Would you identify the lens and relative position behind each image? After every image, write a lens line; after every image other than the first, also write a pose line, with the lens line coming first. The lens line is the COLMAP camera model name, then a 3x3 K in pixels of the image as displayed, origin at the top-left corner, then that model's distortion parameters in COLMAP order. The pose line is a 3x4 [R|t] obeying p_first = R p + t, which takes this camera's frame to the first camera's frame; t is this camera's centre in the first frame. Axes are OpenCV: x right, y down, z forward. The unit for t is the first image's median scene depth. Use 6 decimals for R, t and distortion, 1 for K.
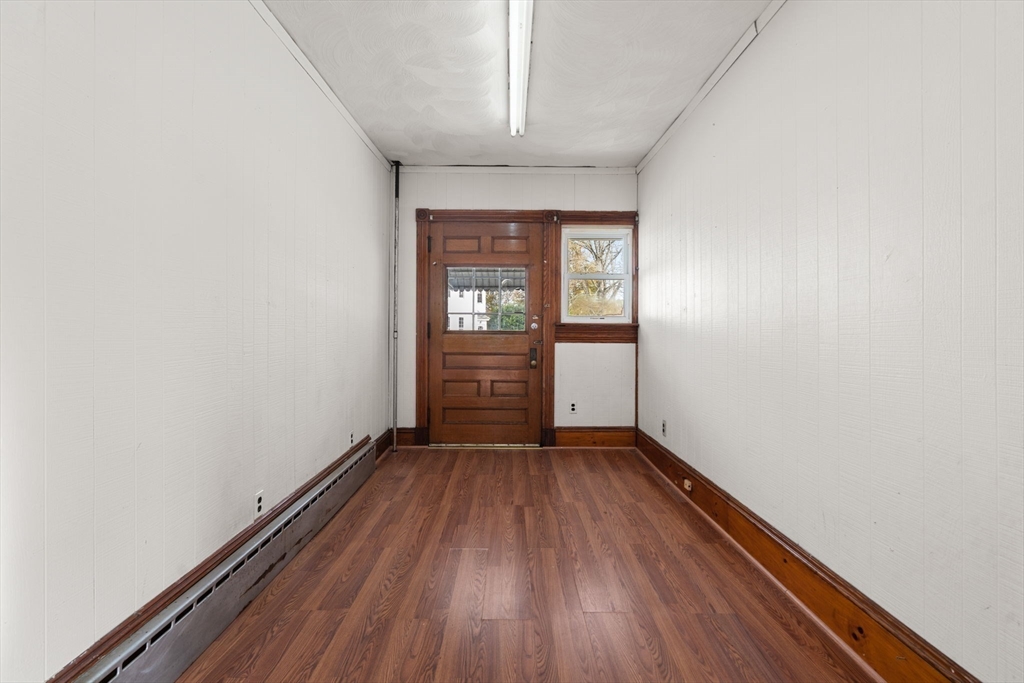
lens RADIAL K [[467.4, 0, 510.4], [0, 467.4, 336.0], [0, 0, 1]] dist [-0.000570, 0.001574]
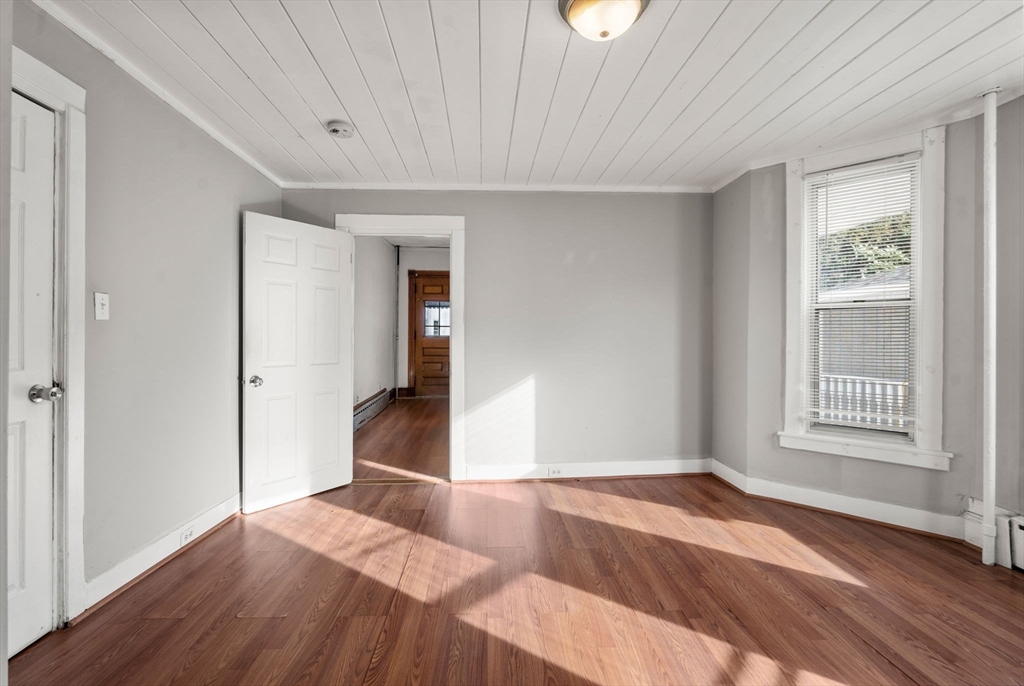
lens RADIAL K [[467.4, 0, 509.0], [0, 467.4, 341.7], [0, 0, 1]] dist [-0.000570, 0.001574]
pose [[0.996599, 0.005286, 0.082229, 0.045156], [-0.005238, 0.999986, -0.000806, 0.010847], [-0.082232, 0.000373, 0.996613, -0.870753]]
